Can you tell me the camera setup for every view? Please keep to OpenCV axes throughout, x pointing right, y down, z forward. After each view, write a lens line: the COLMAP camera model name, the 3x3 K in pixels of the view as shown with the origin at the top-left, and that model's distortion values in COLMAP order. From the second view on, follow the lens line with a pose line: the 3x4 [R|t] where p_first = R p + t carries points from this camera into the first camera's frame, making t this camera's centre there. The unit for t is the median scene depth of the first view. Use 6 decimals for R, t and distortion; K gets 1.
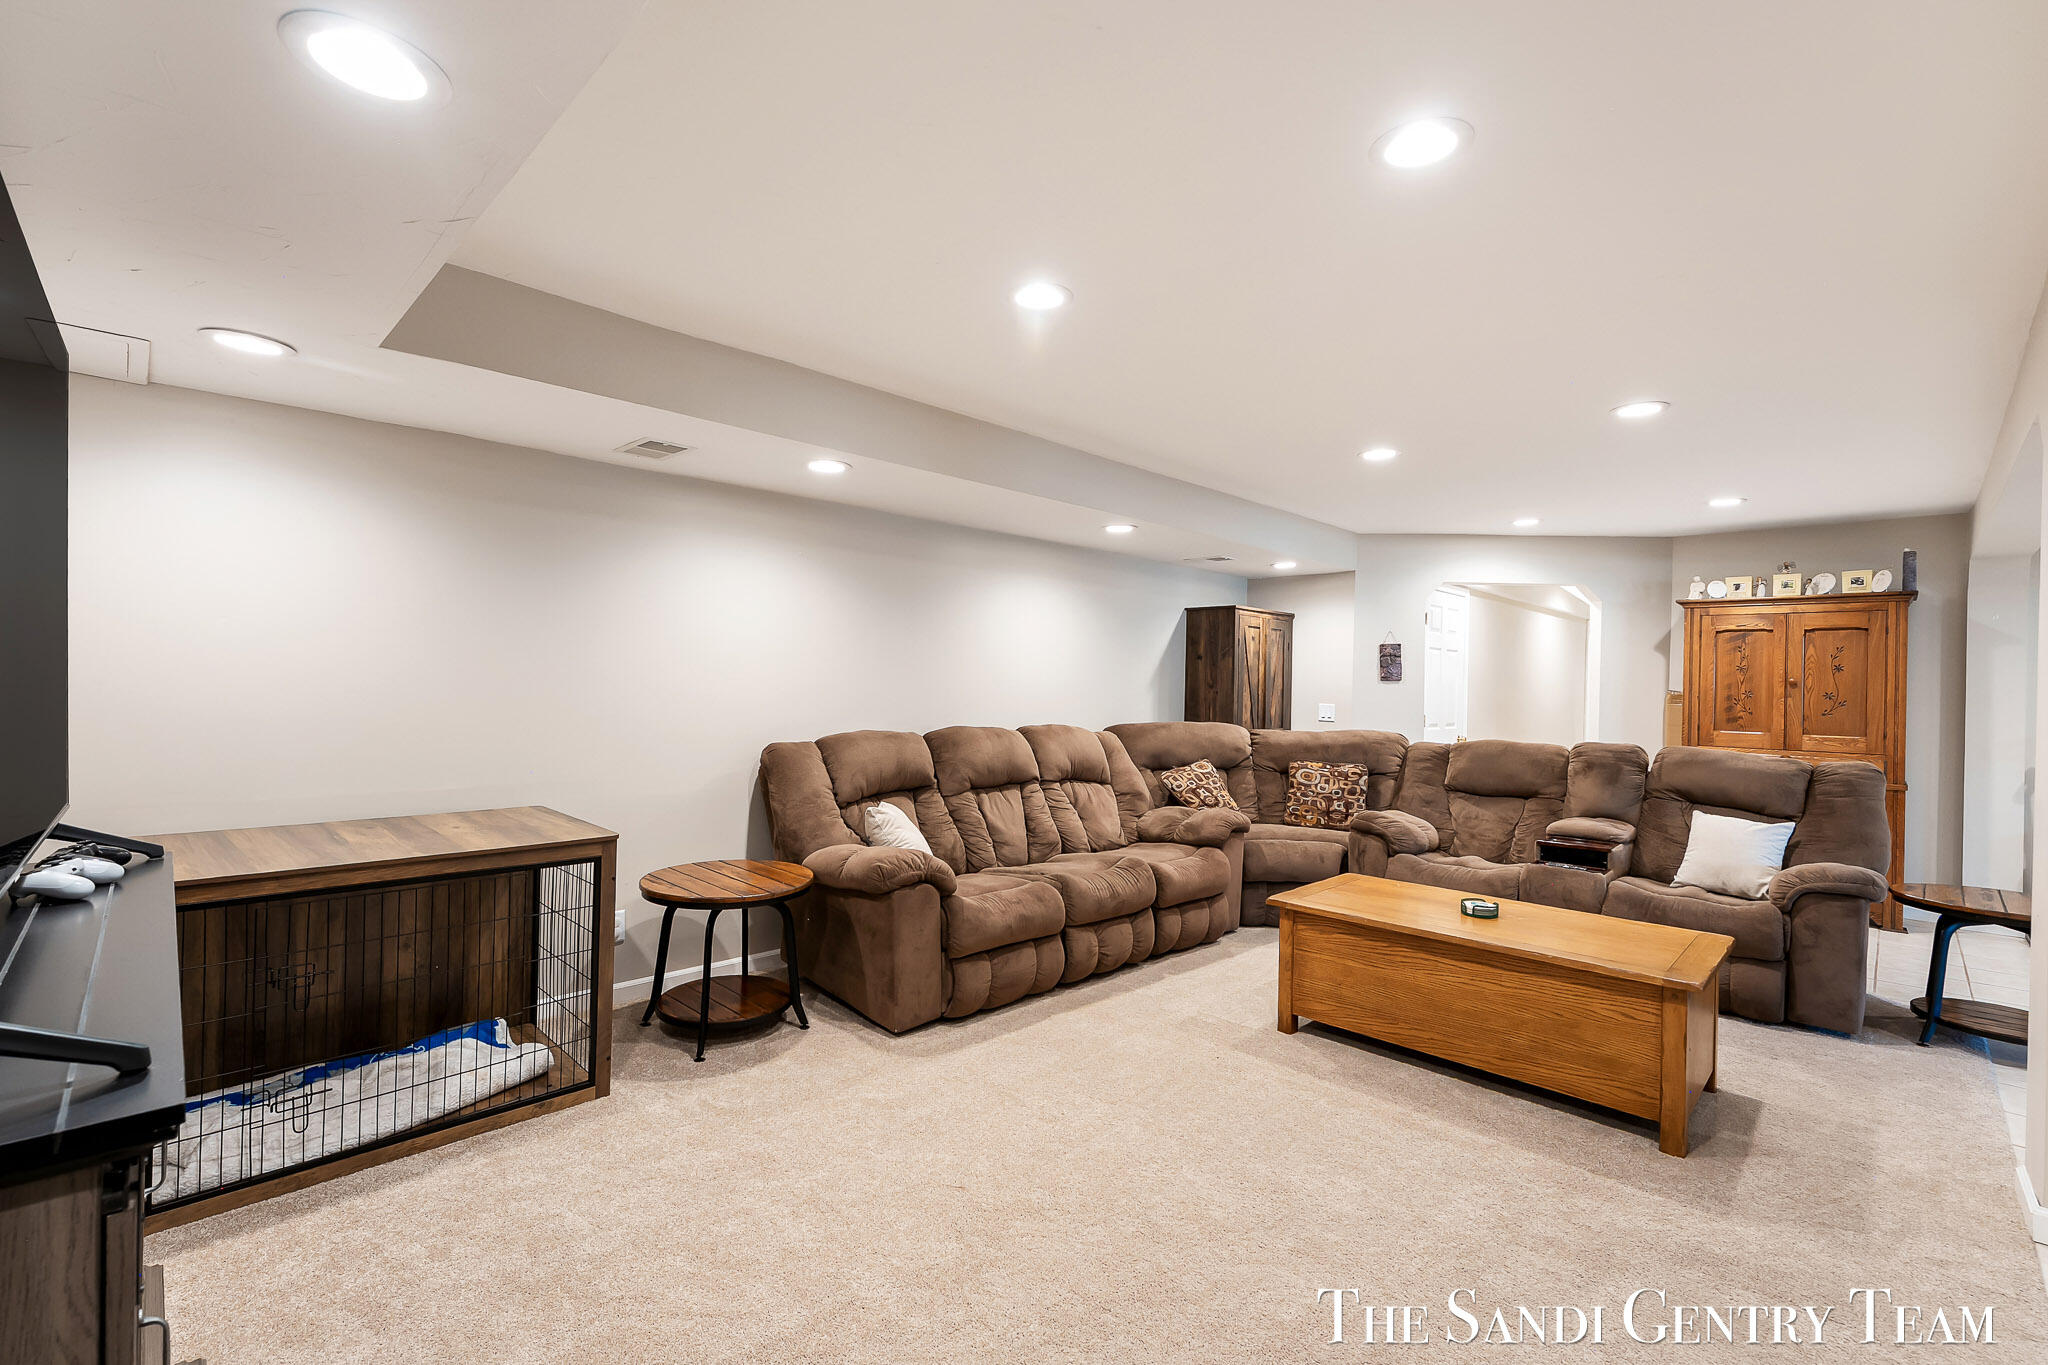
lens RADIAL K [[882.8, 0, 1011.8], [0, 882.8, 685.1], [0, 0, 1]] dist [-0.003036, -0.000191]
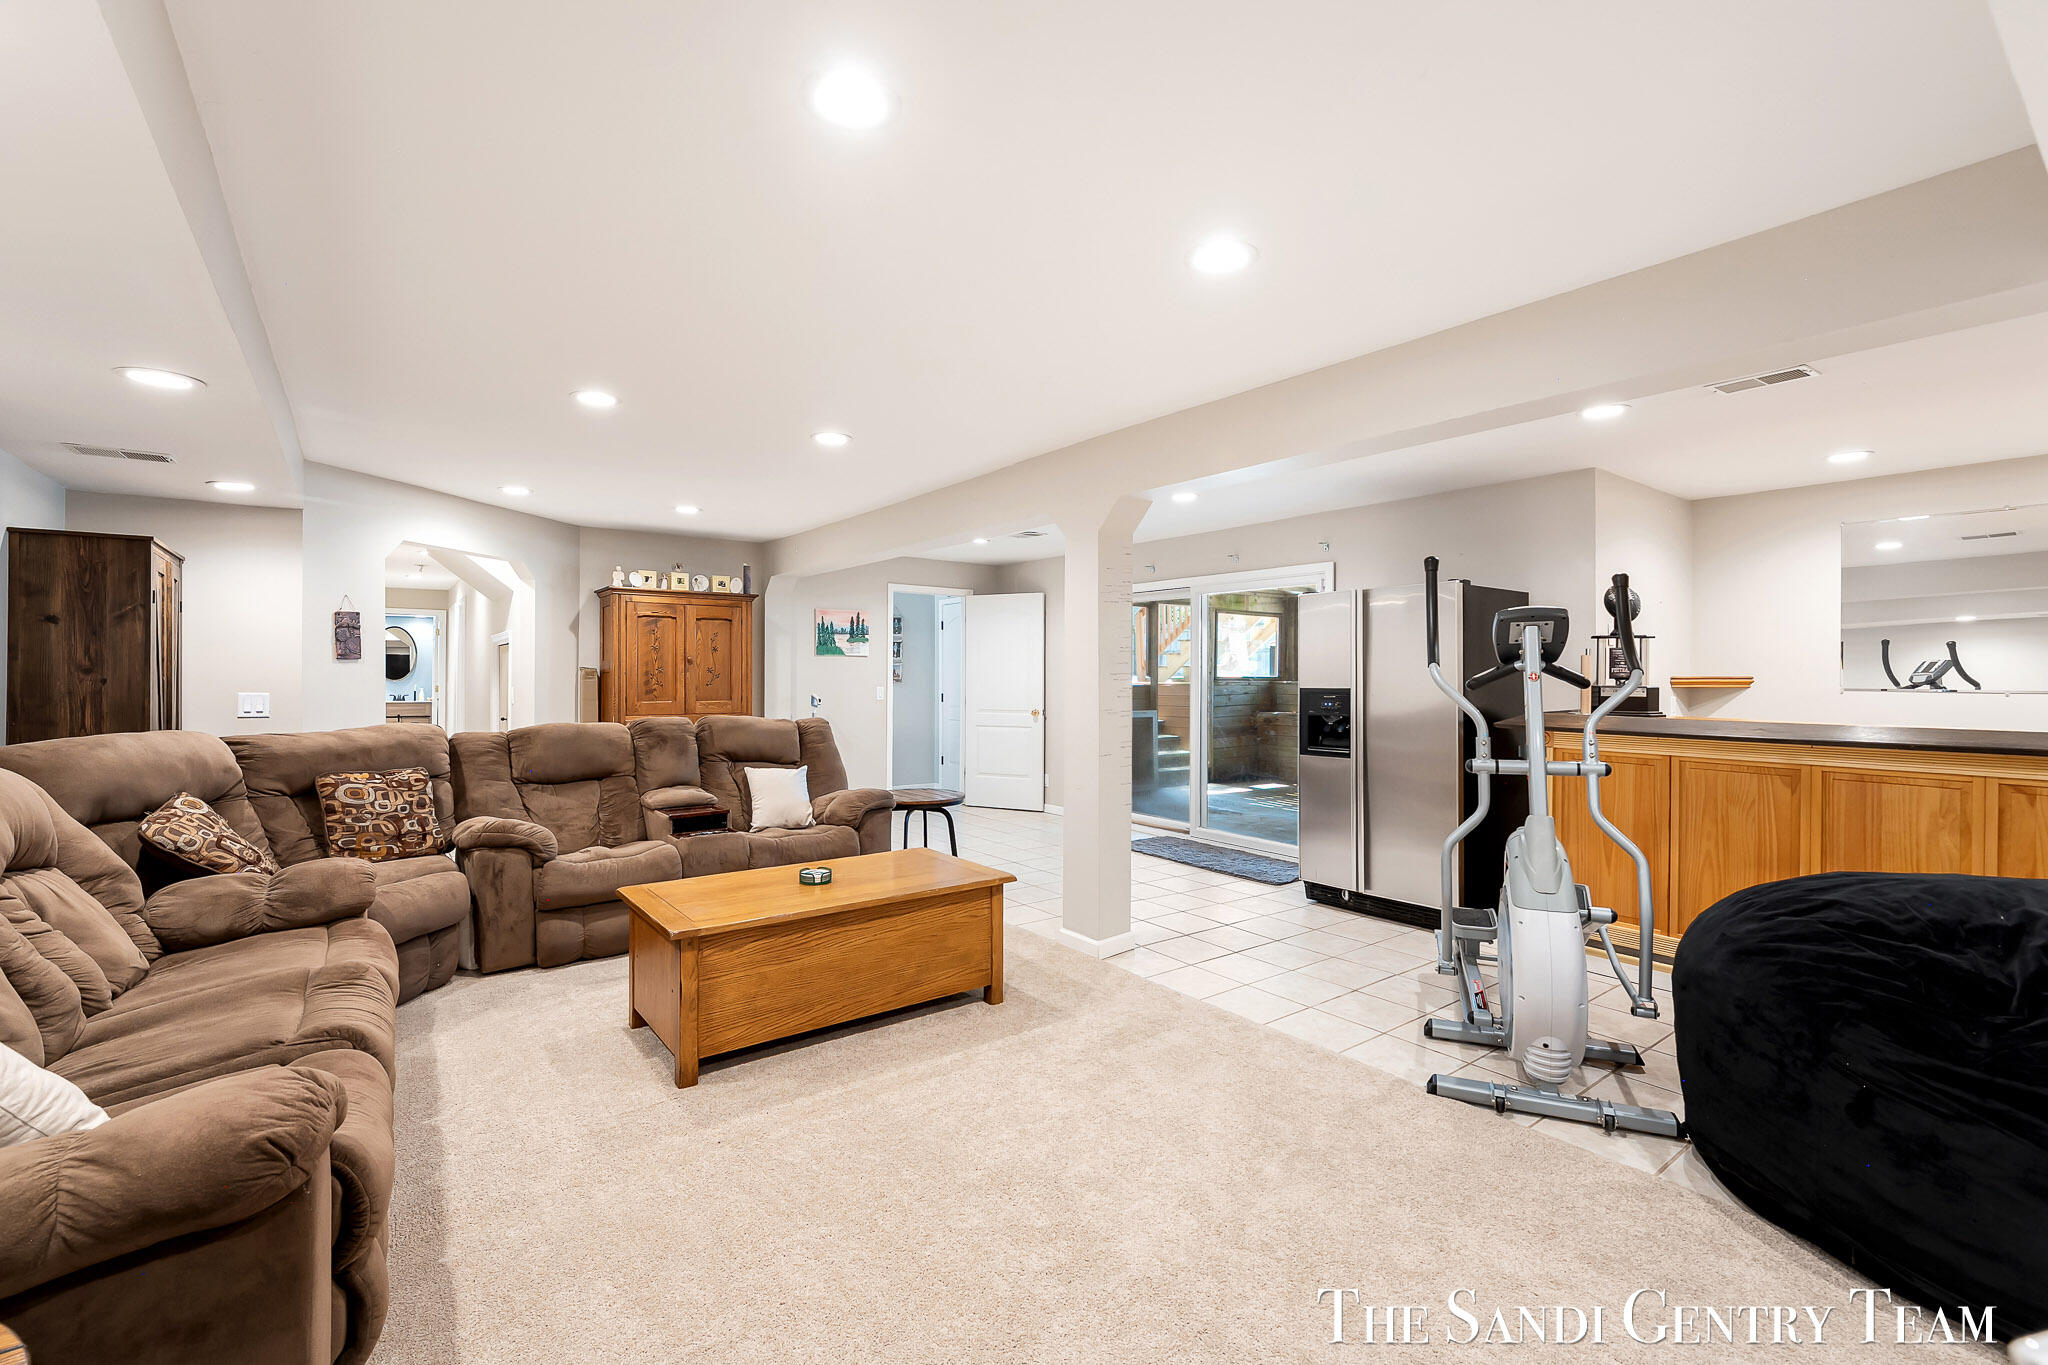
lens RADIAL K [[882.8, 0, 1011.8], [0, 882.8, 674.2], [0, 0, 1]] dist [-0.003036, -0.000191]
pose [[0.154635, -0.020113, 0.987767, -0.292803], [0.002457, 0.999797, 0.019973, -0.007053], [-0.987969, -0.000662, 0.154653, 0.364400]]
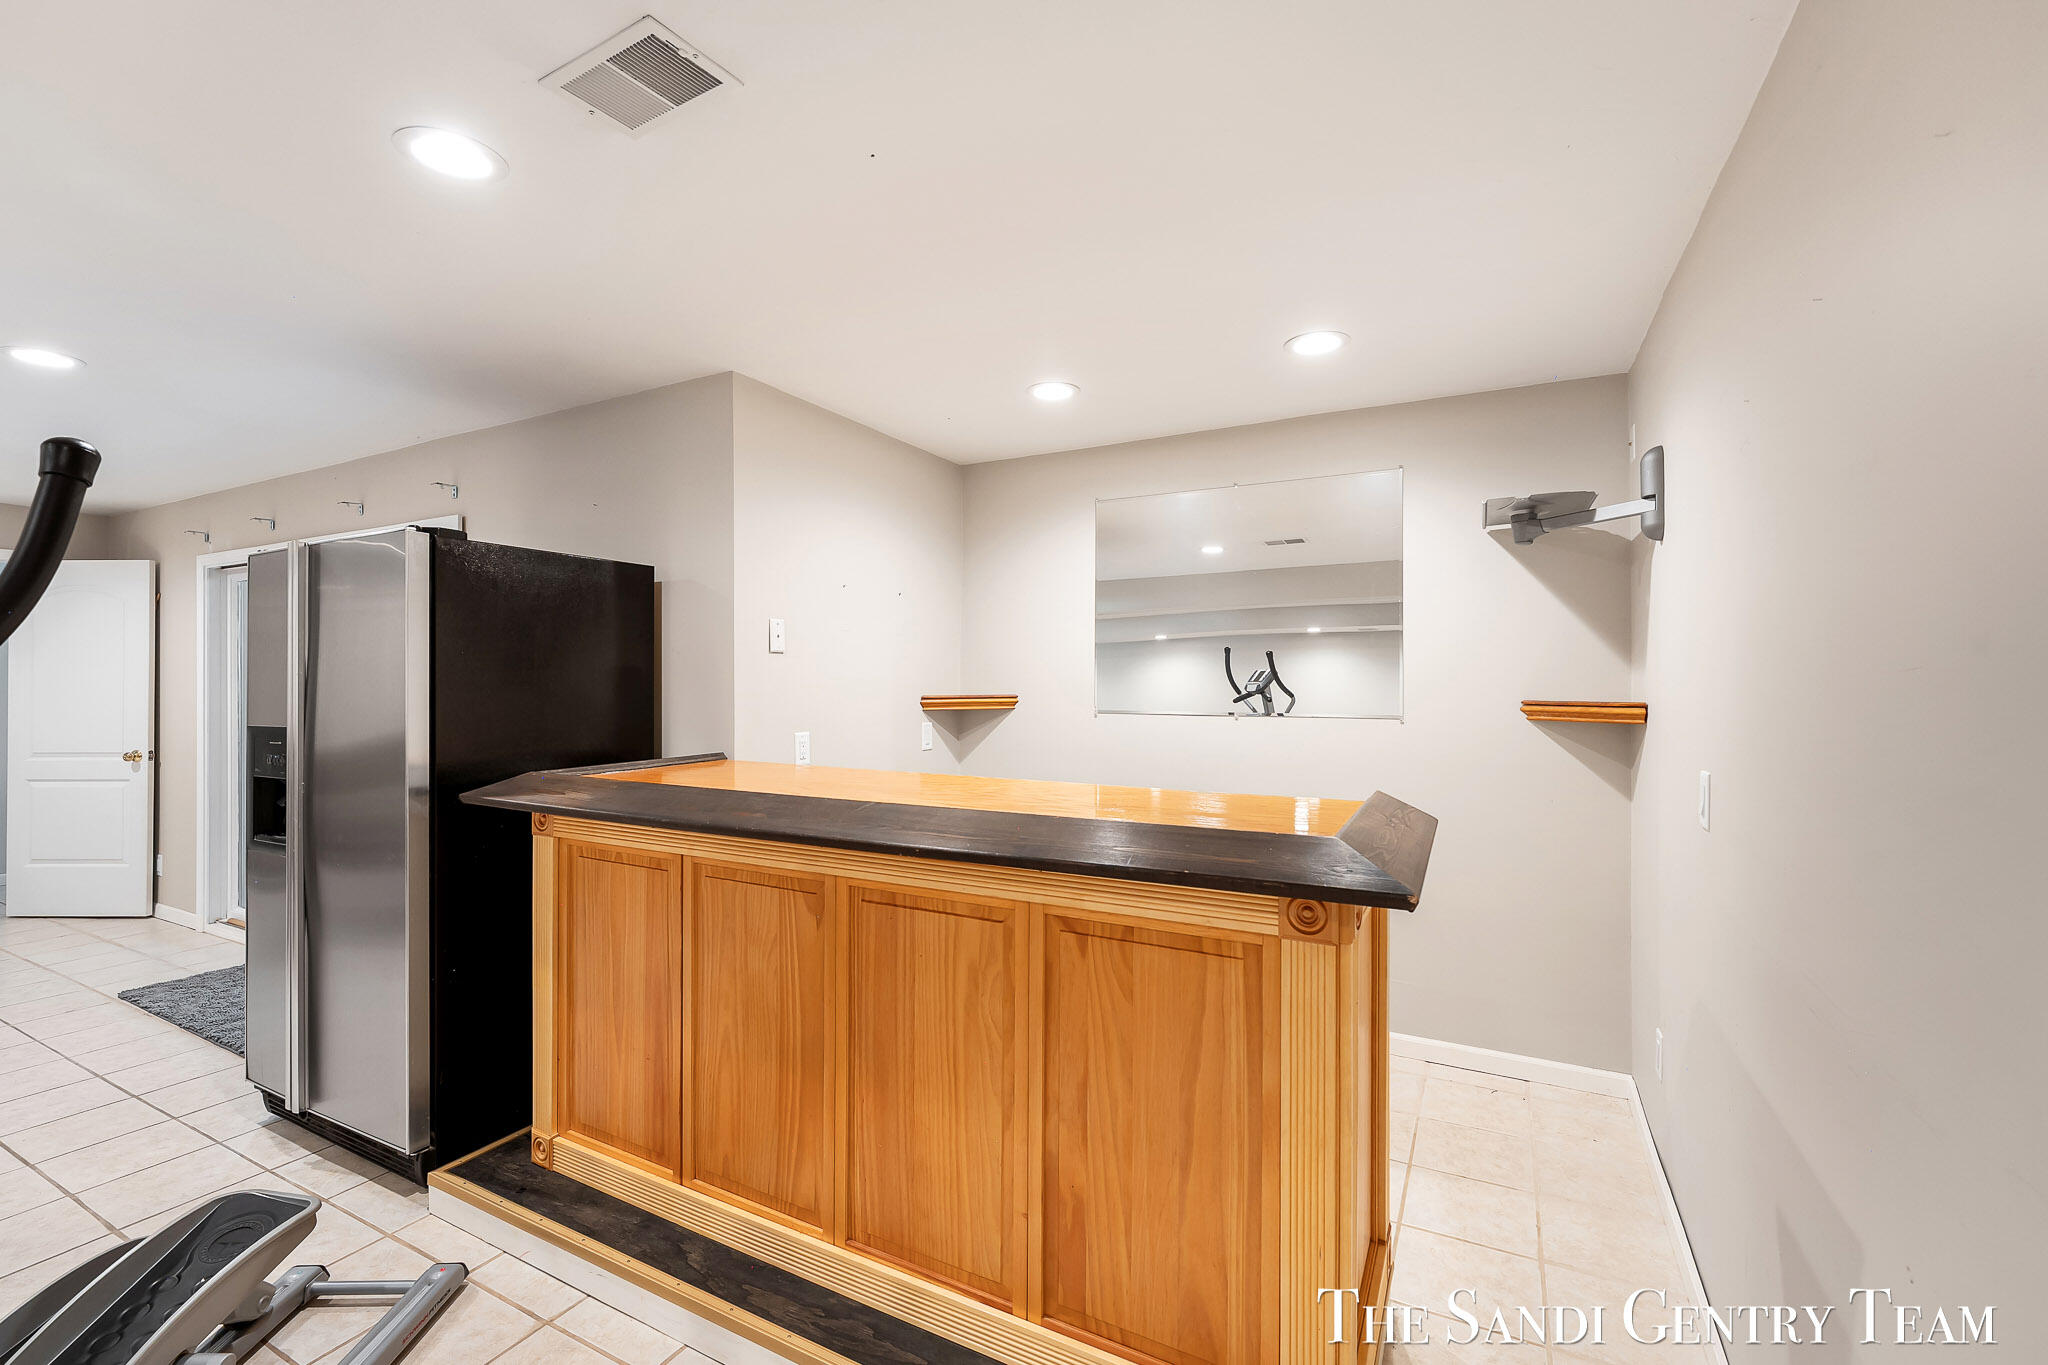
lens RADIAL K [[882.8, 0, 1026.5], [0, 882.8, 679.1], [0, 0, 1]] dist [-0.003036, -0.000191]
pose [[-0.285061, -0.020723, 0.958285, -0.164249], [-0.001297, 0.999774, 0.021234, -0.008703], [-0.958509, 0.004810, -0.285023, 0.207114]]
